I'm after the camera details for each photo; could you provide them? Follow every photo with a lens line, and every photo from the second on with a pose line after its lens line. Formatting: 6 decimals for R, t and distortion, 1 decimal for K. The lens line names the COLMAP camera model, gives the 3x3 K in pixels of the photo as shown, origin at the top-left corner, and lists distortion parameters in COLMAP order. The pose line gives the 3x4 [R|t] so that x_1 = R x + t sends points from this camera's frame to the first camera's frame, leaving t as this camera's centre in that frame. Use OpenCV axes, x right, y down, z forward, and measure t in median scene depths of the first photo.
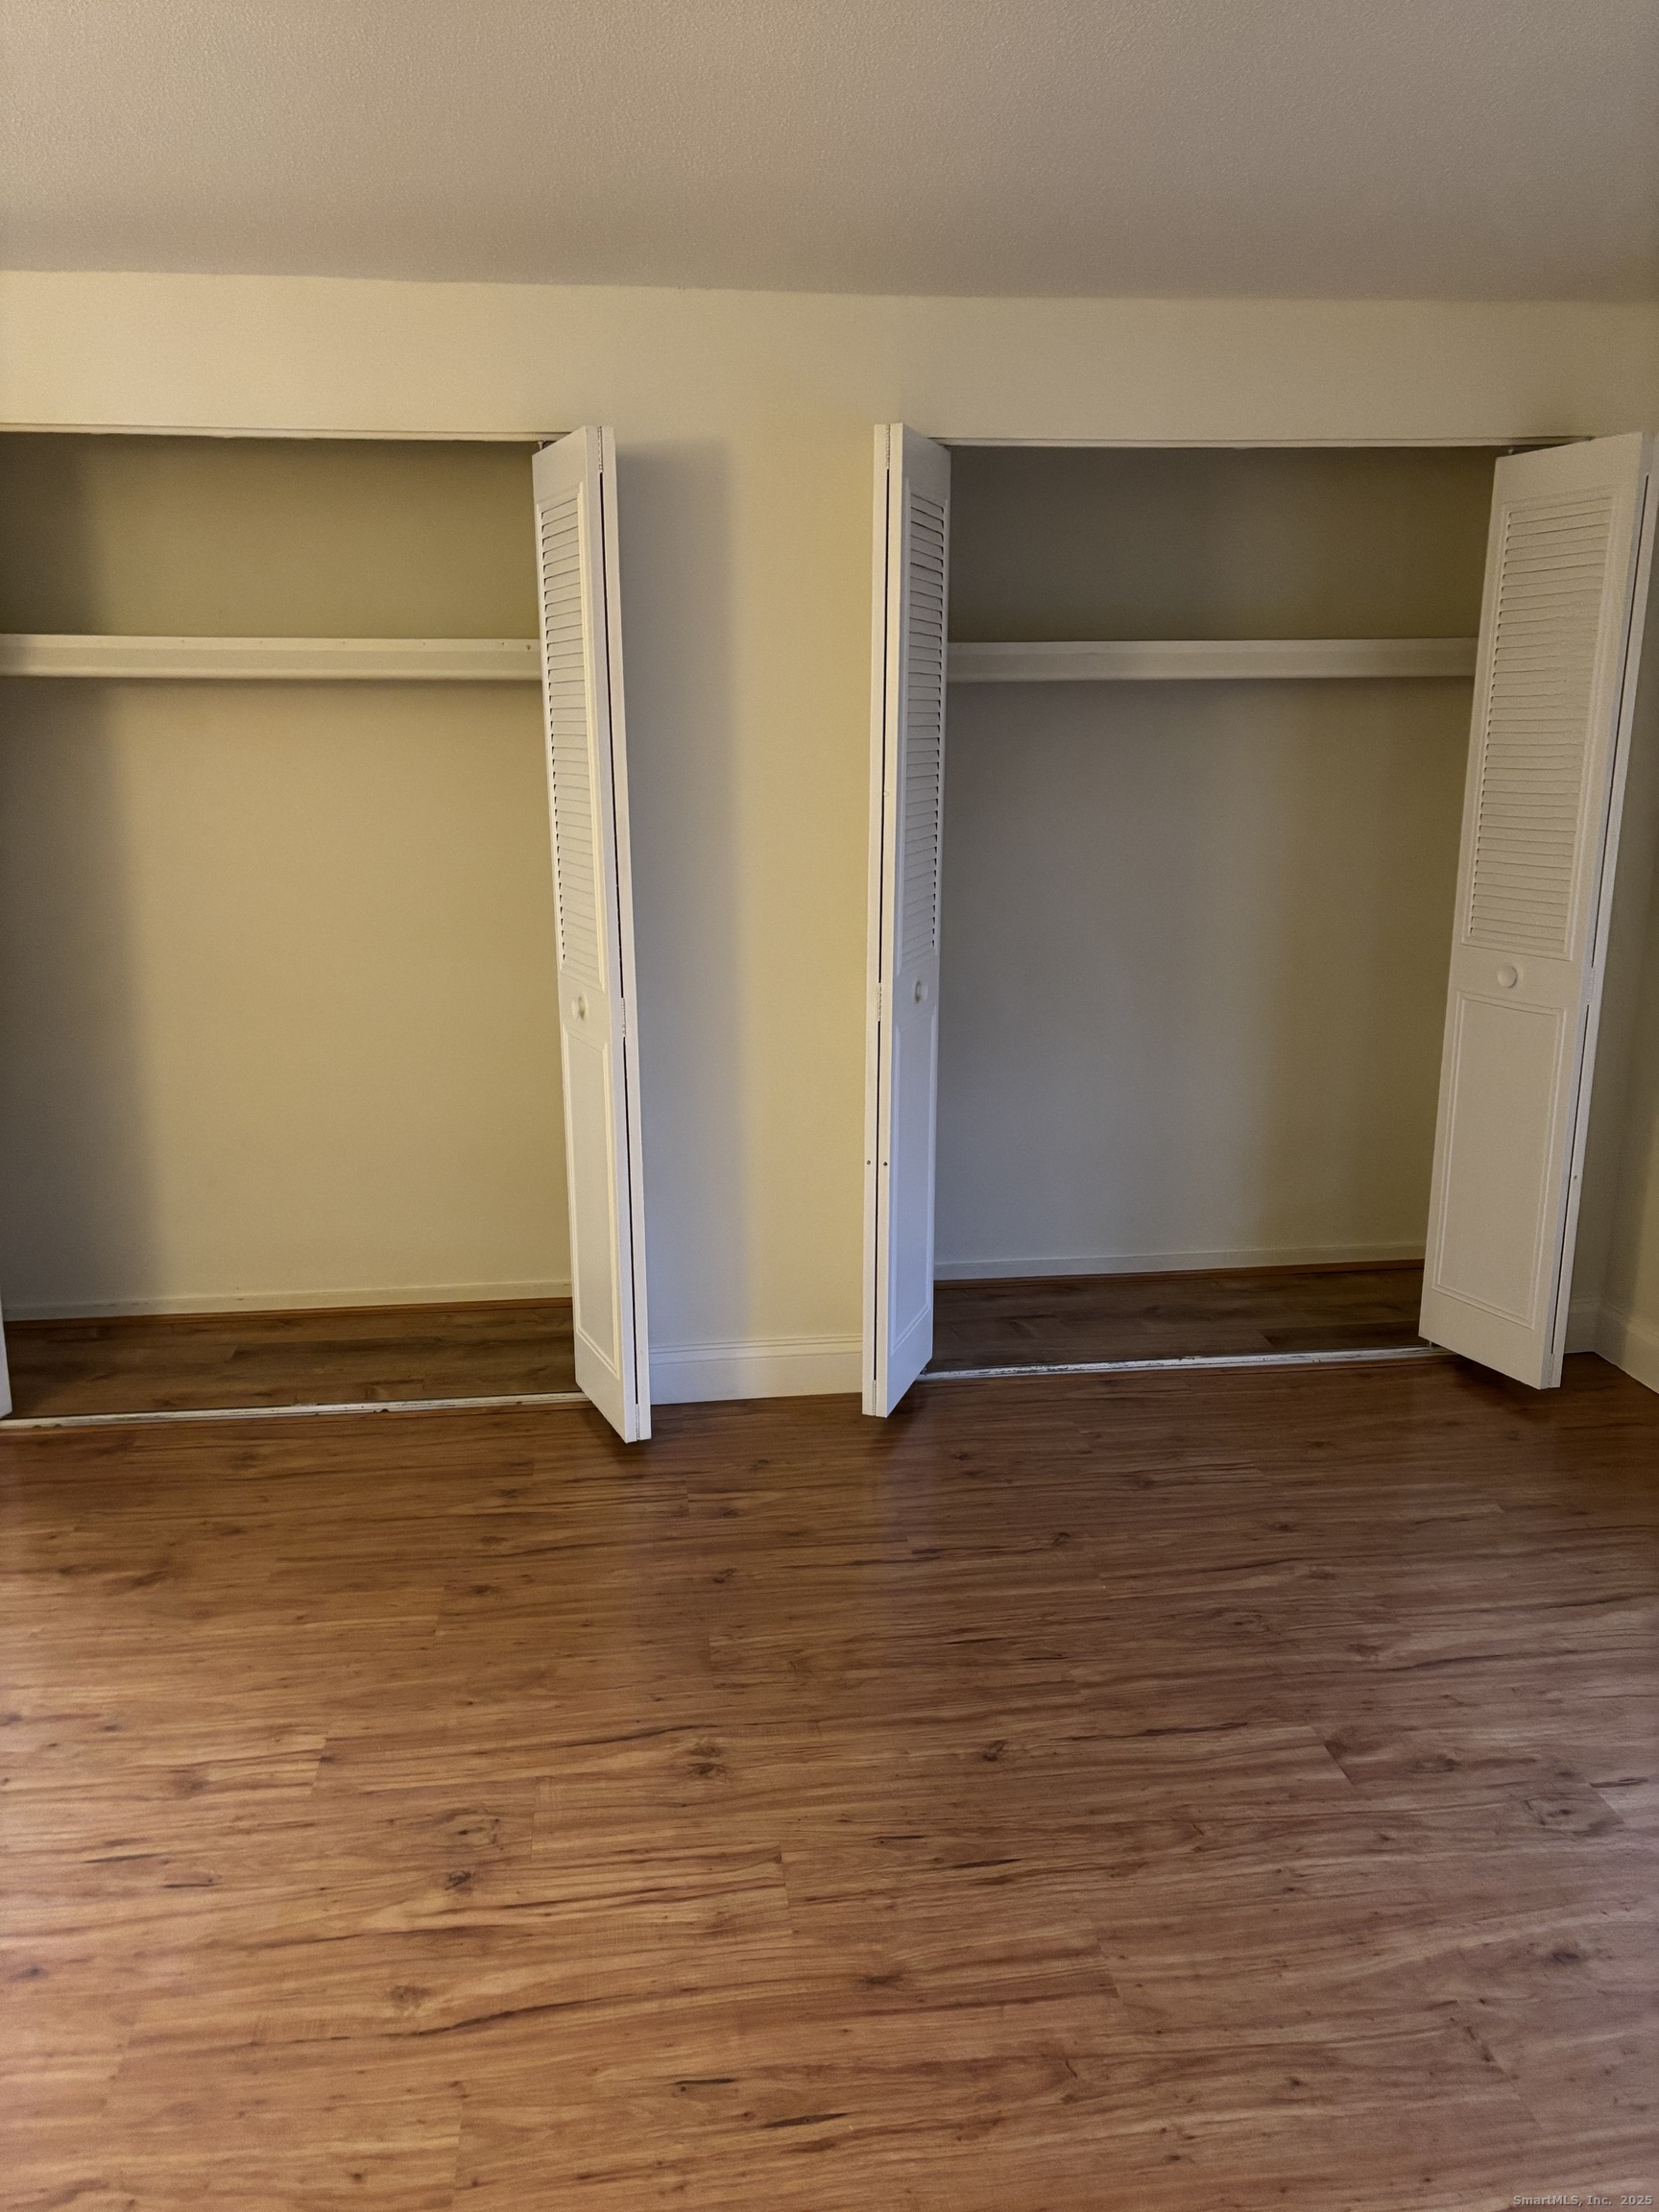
lens RADIAL K [[1671.6, 0, 823.6], [0, 1671.6, 1105.0], [0, 0, 1]] dist [0.053562, -0.048302]
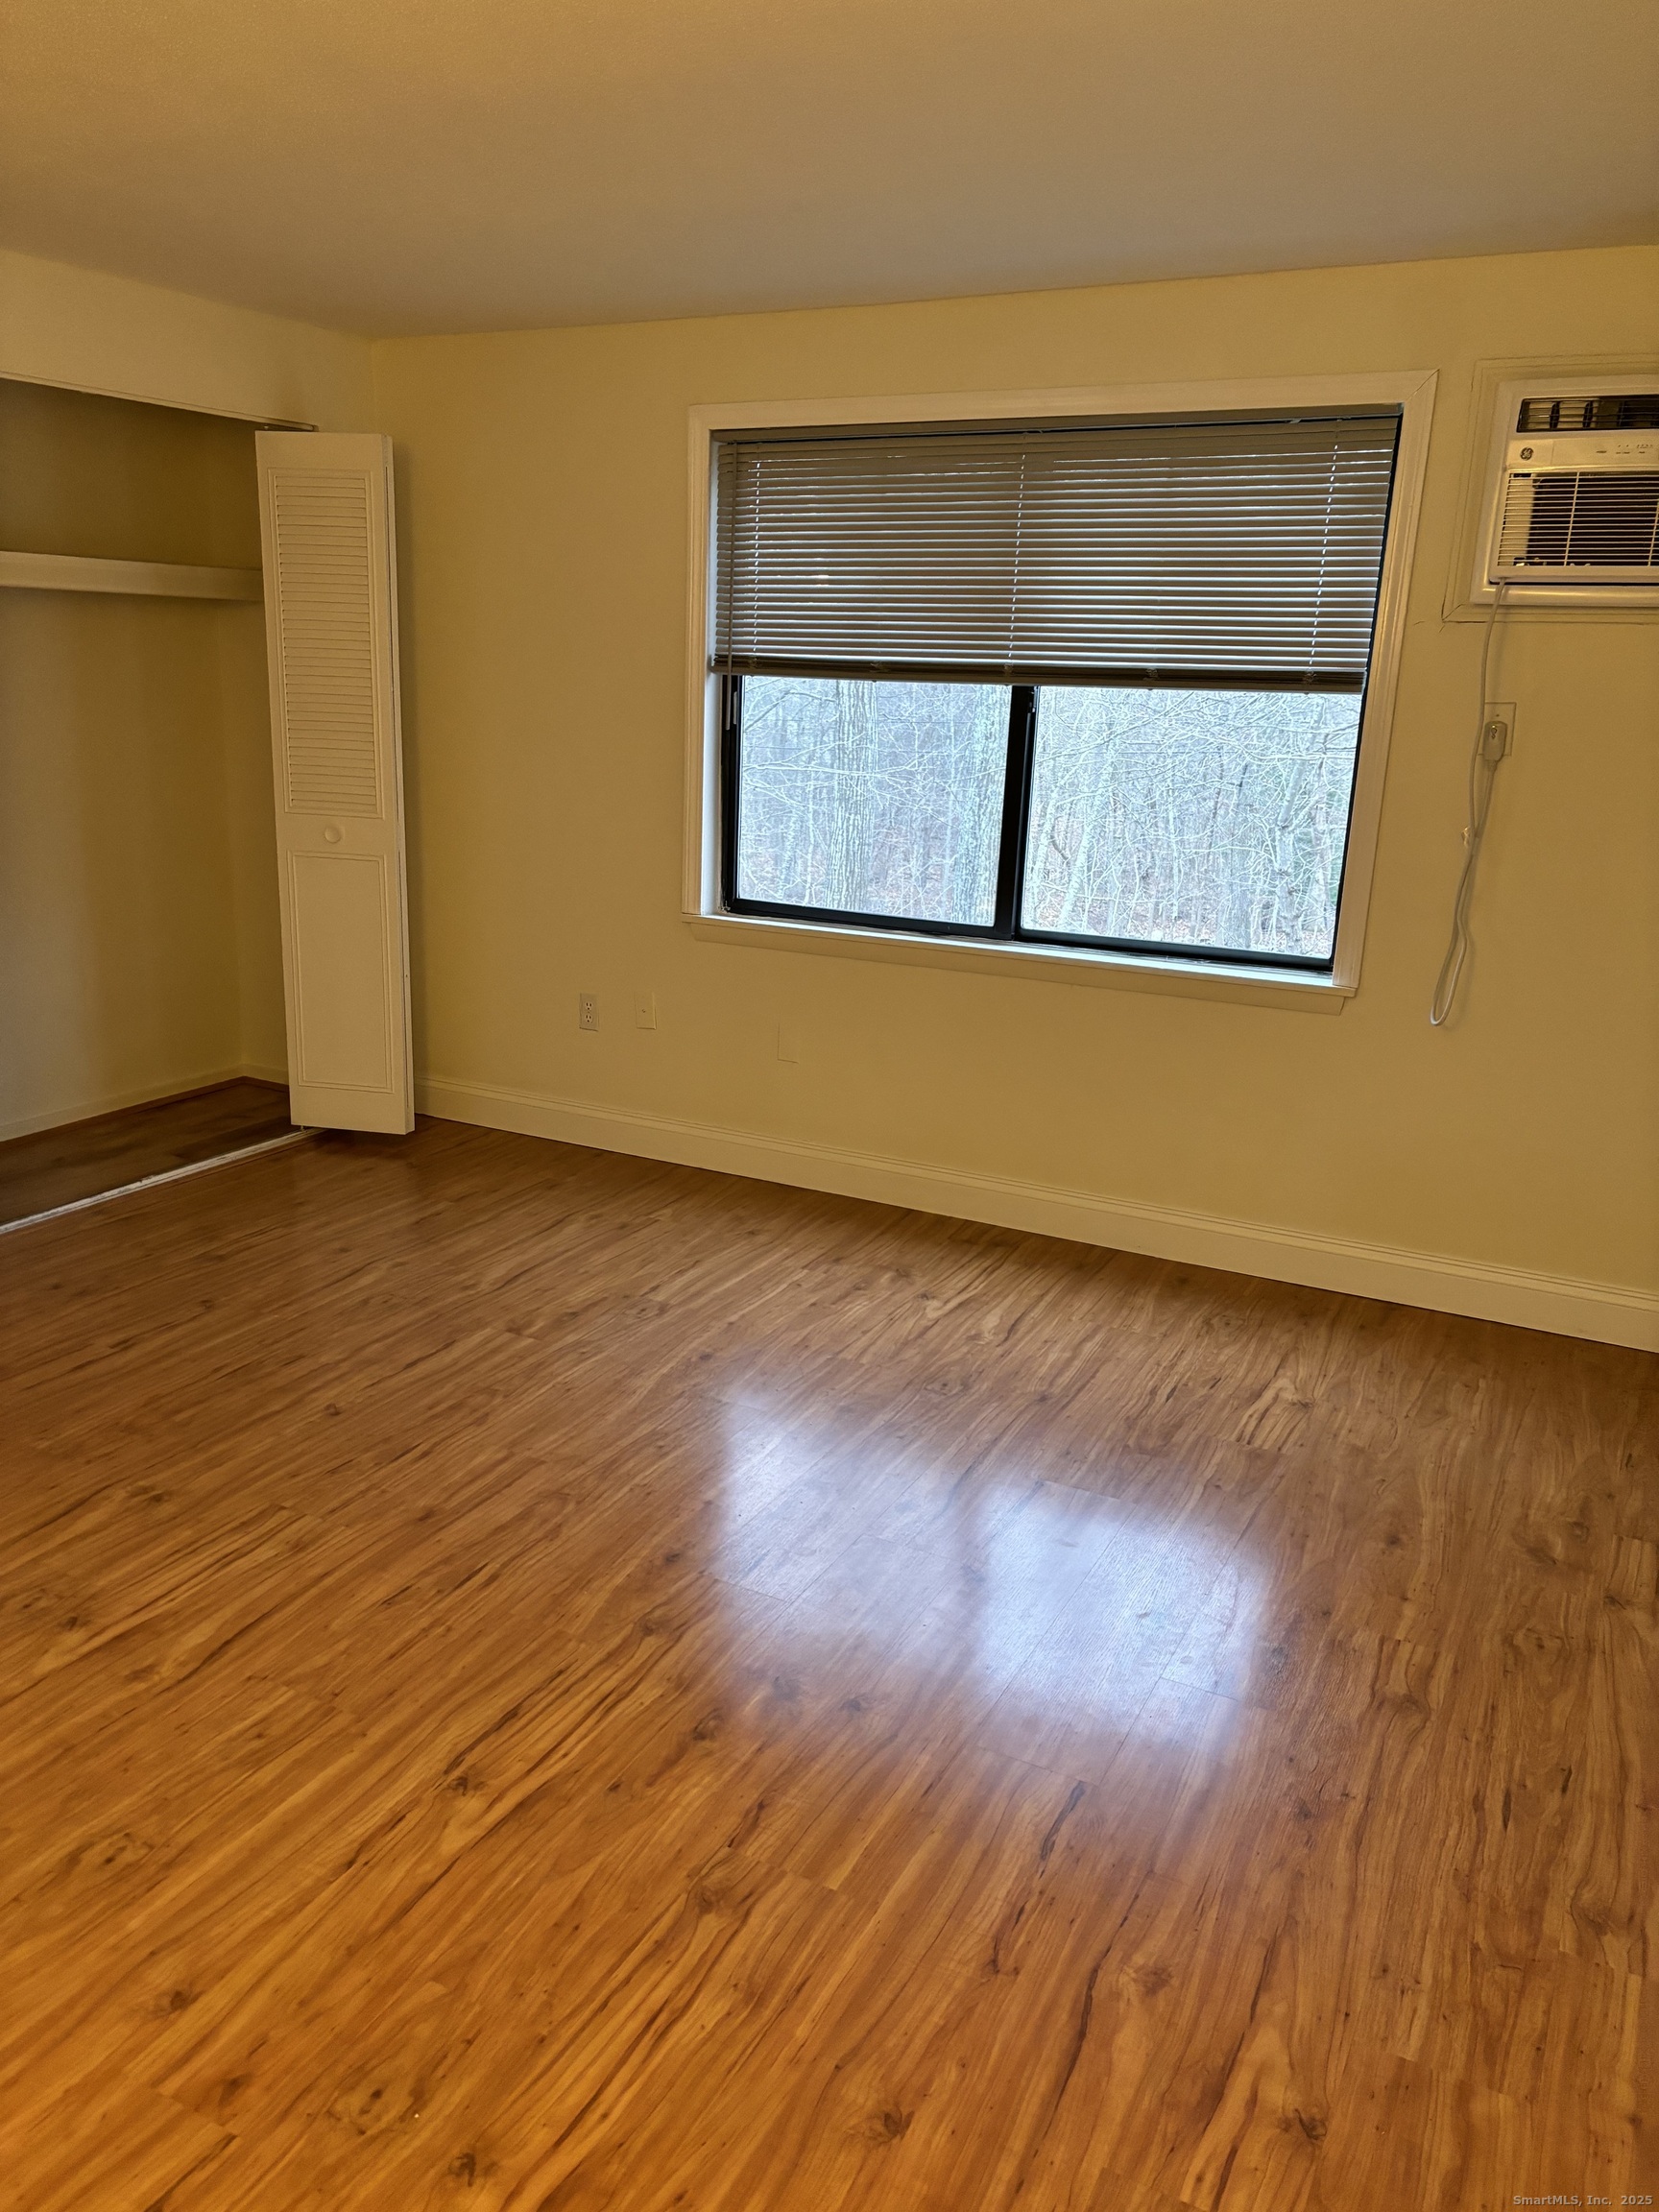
lens RADIAL K [[1671.6, 0, 823.6], [0, 1671.6, 1105.0], [0, 0, 1]] dist [0.053562, -0.048302]
pose [[0.560075, -0.188945, 0.806608, -0.656932], [0.146819, 0.980870, 0.127820, 0.027592], [-0.815329, 0.046837, 0.577101, -0.097589]]
